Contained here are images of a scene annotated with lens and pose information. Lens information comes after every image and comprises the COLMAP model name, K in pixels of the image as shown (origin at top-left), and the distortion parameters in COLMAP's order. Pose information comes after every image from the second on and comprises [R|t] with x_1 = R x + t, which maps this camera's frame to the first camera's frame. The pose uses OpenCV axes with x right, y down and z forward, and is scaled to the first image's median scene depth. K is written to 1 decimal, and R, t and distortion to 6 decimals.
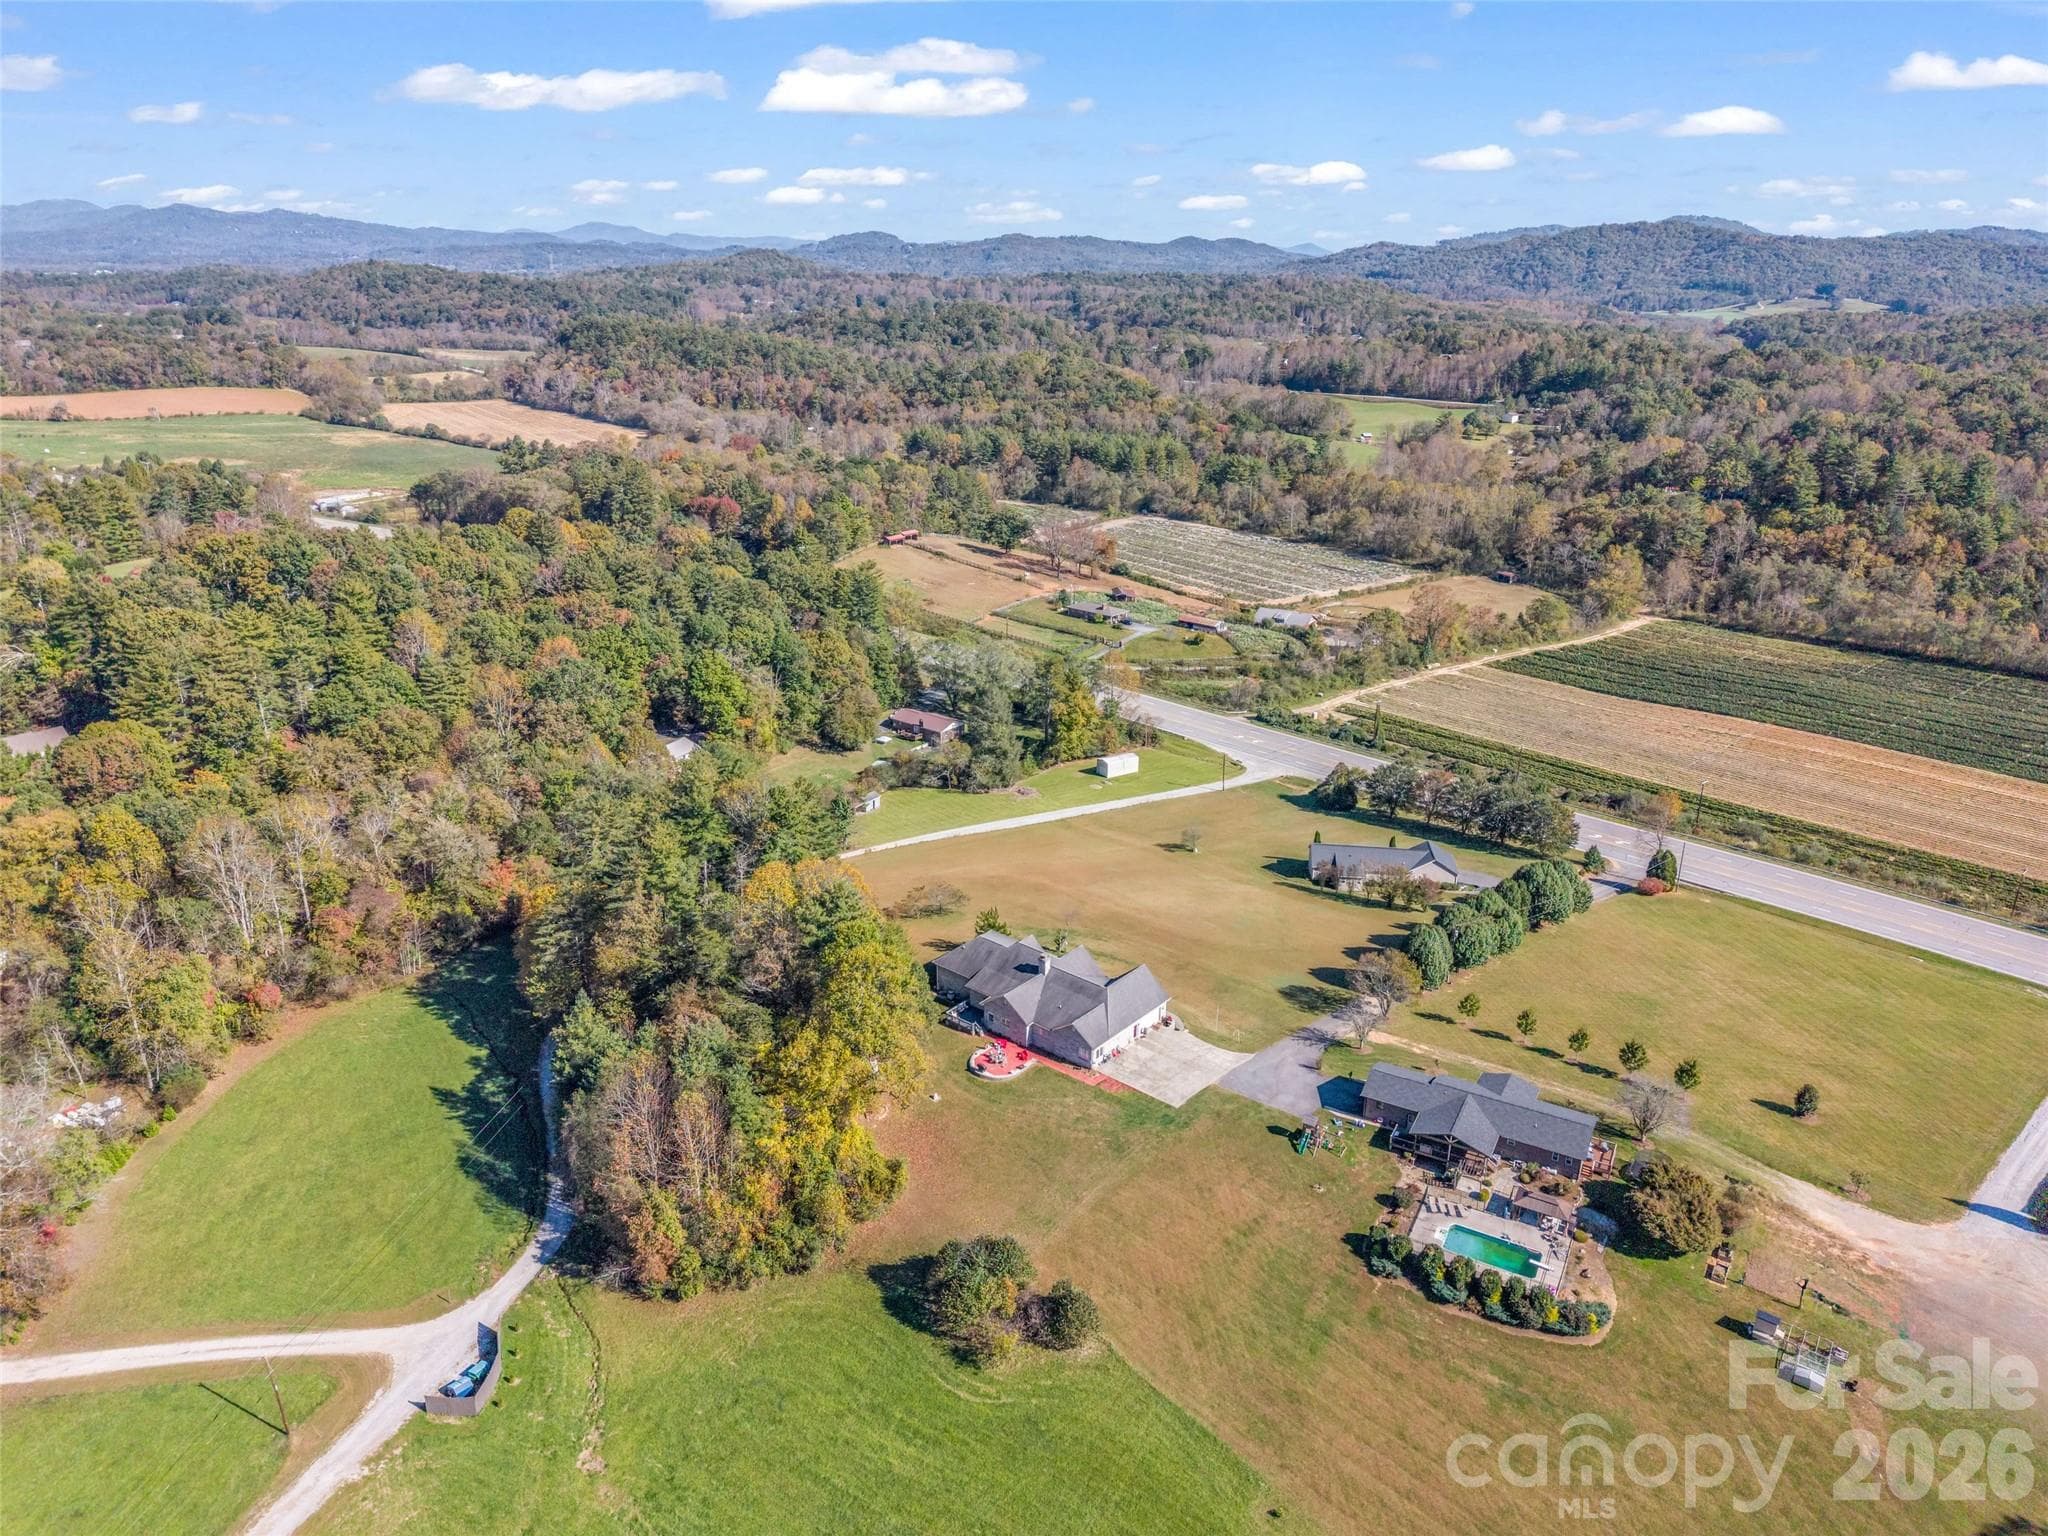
lens RADIAL K [[1376.0, 0, 1026.6], [0, 1376.0, 774.6], [0, 0, 1]] dist [0.059608, -0.068782]
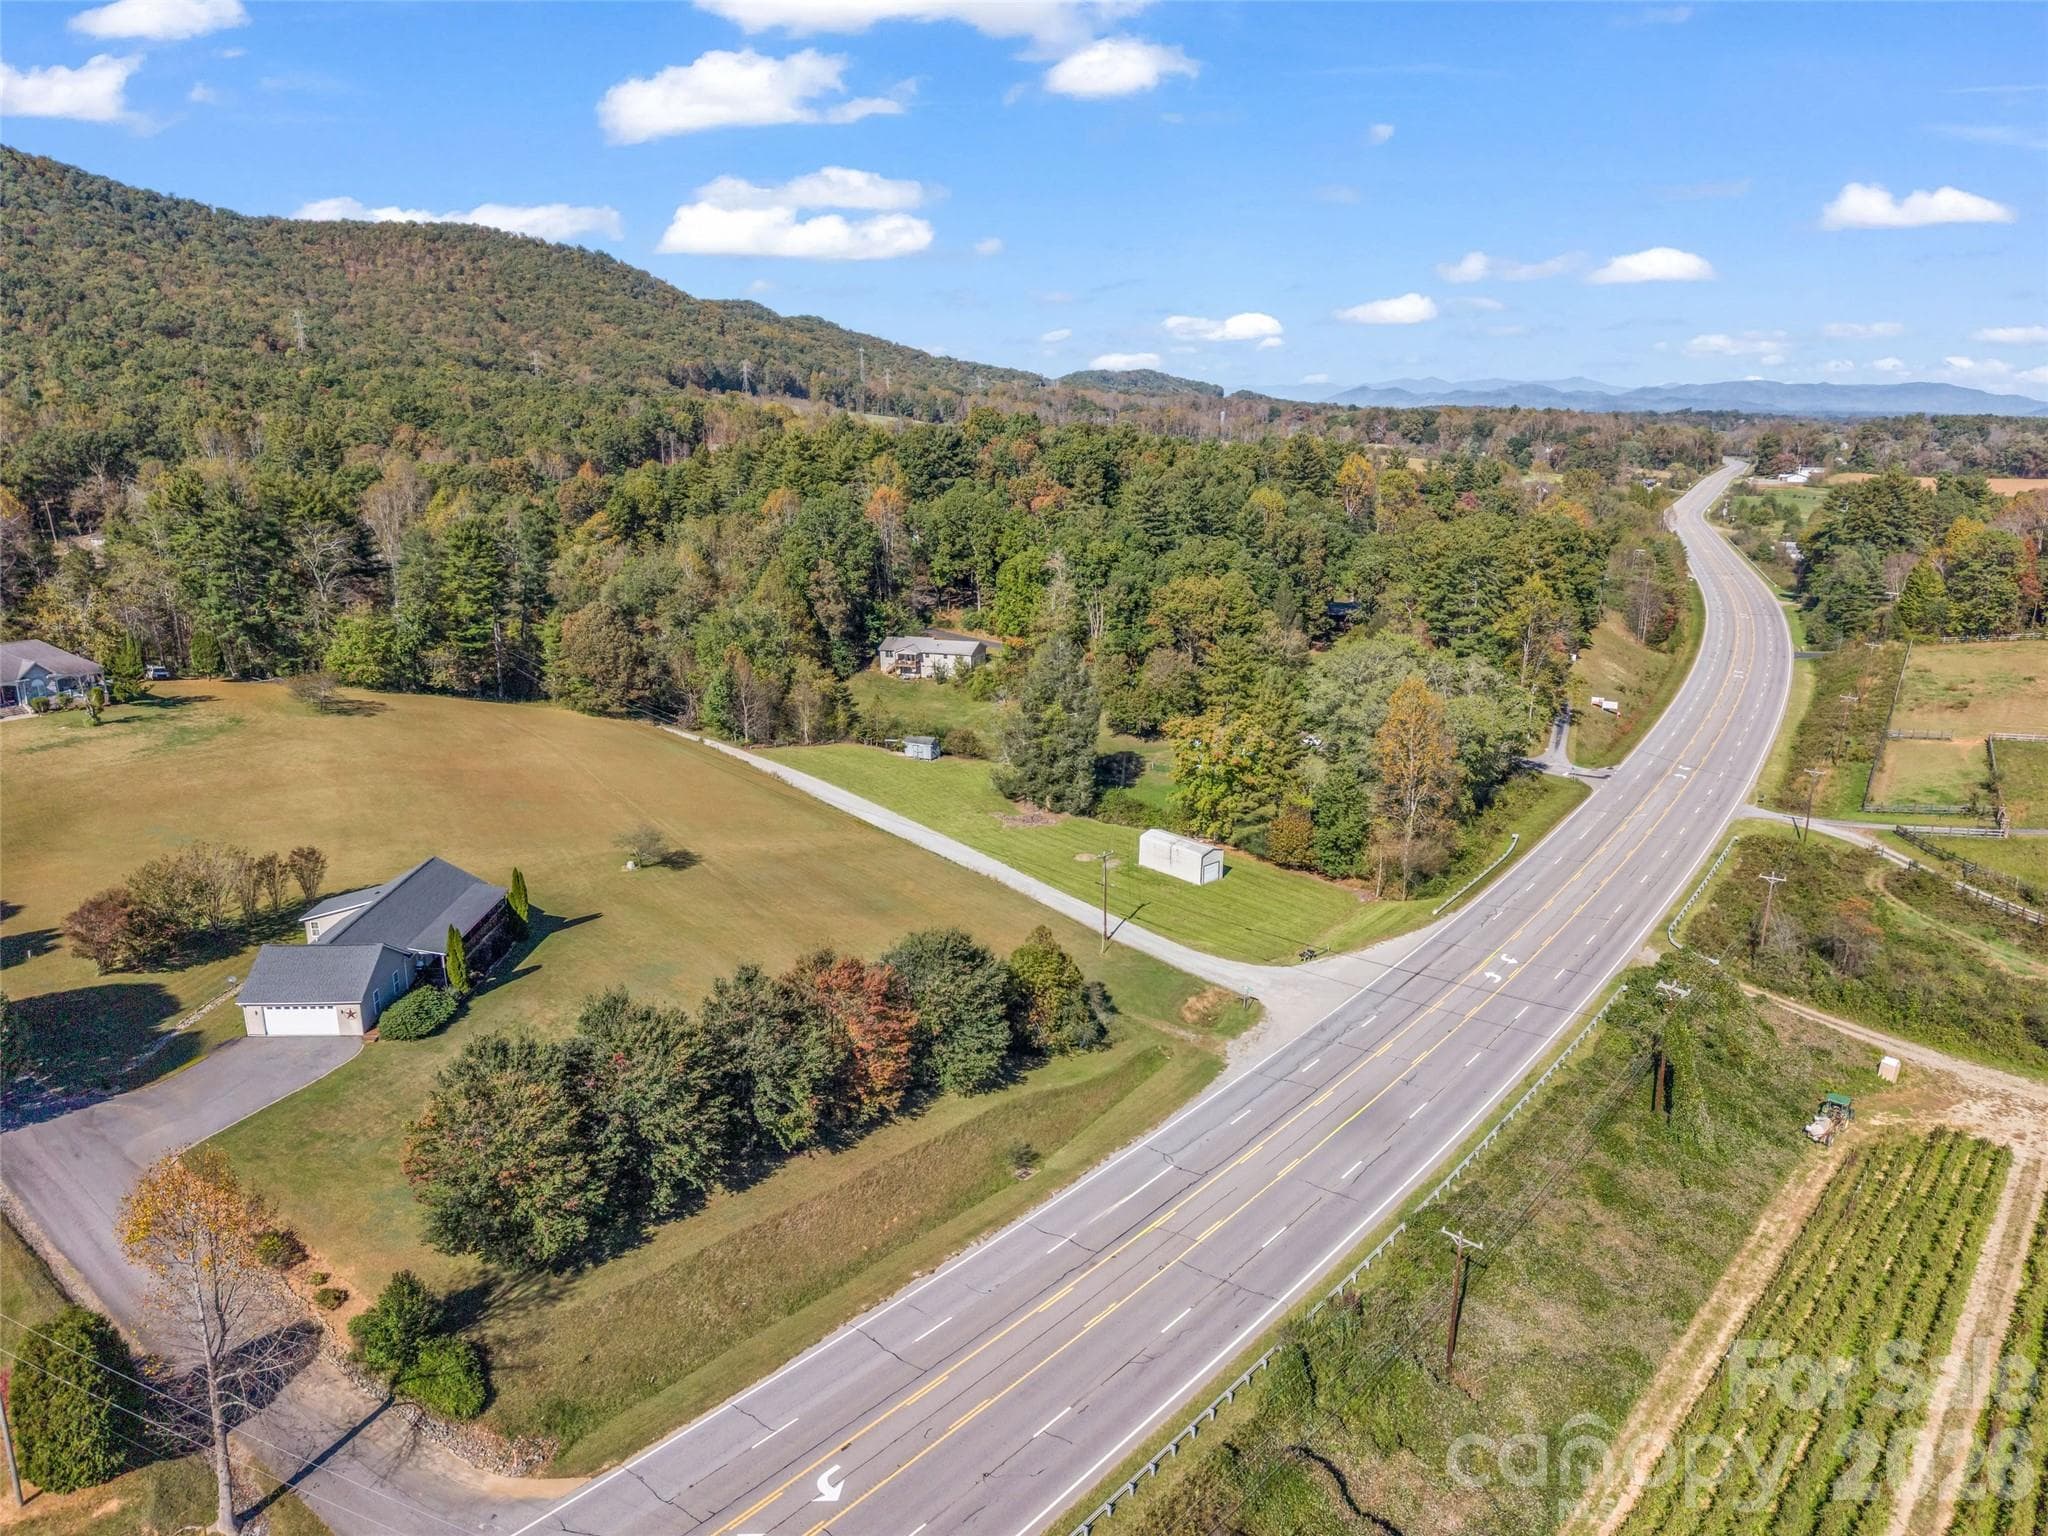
lens RADIAL K [[1372.6, 0, 1022.2], [0, 1372.6, 800.3], [0, 0, 1]] dist [0.033728, -0.049336]
pose [[0.140860, 0.258256, -0.955752, 0.349060], [-0.350678, 0.915803, 0.195778, -0.068002], [0.925842, 0.307584, 0.219564, 0.543456]]
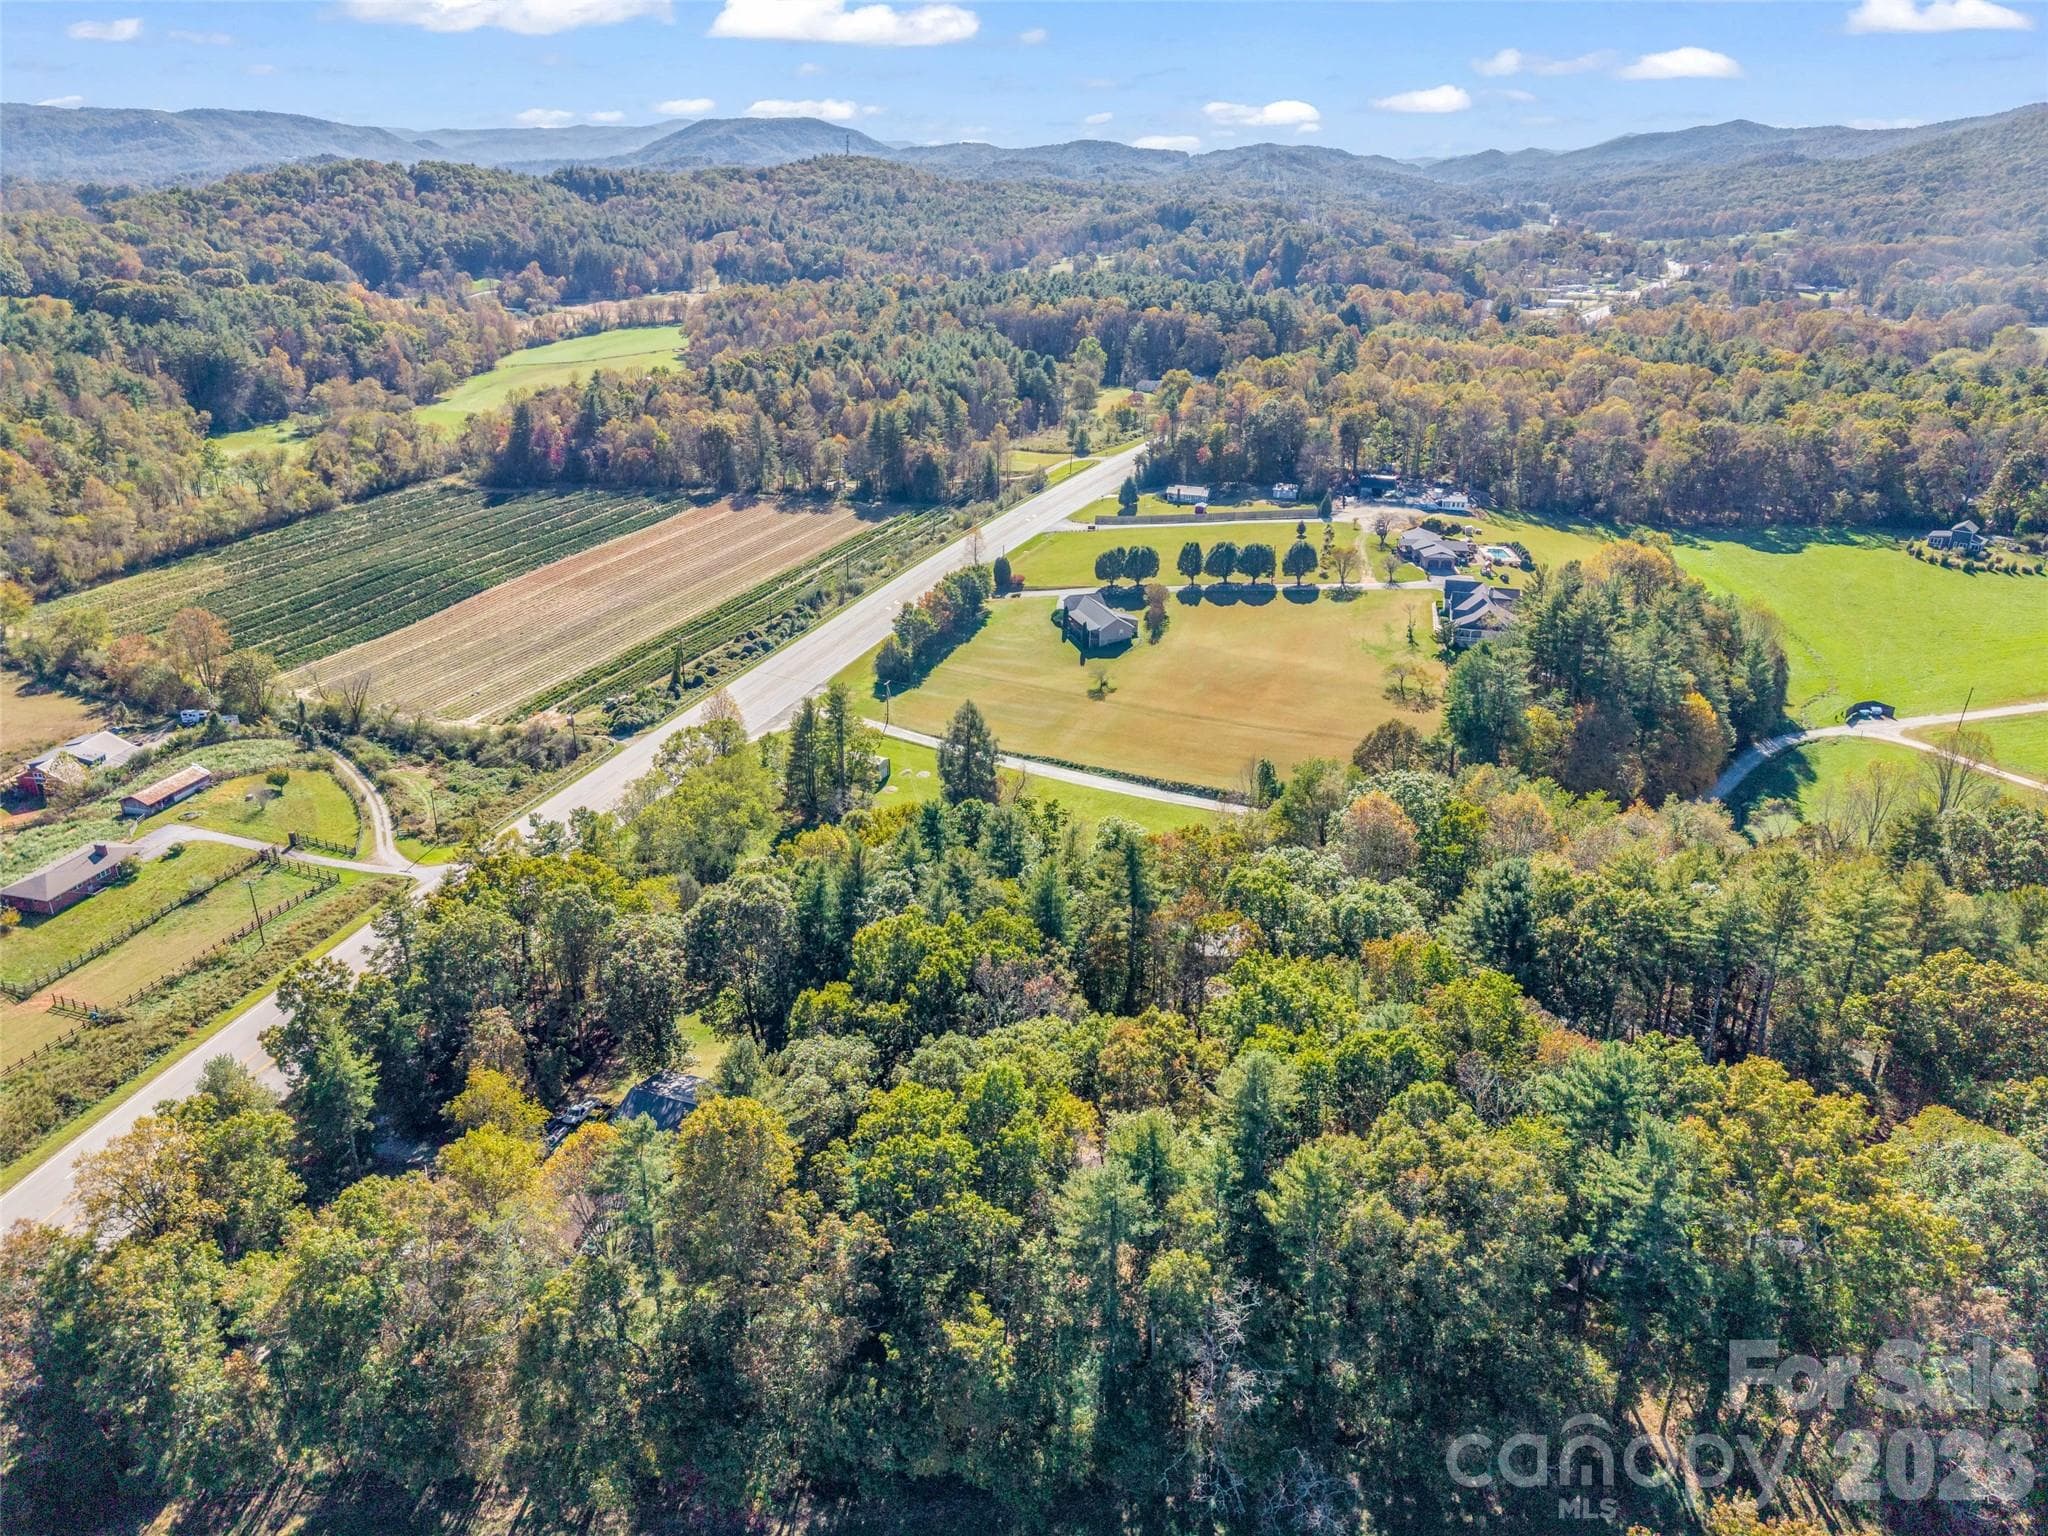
lens RADIAL K [[1402.2, 0, 1033.8], [0, 1402.2, 758.6], [0, 0, 1]] dist [0.040897, -0.046124]
pose [[-0.452835, -0.367052, 0.812535, -0.447672], [0.293087, 0.799401, 0.524460, -0.284418], [-0.842045, 0.475637, -0.254418, 0.740540]]
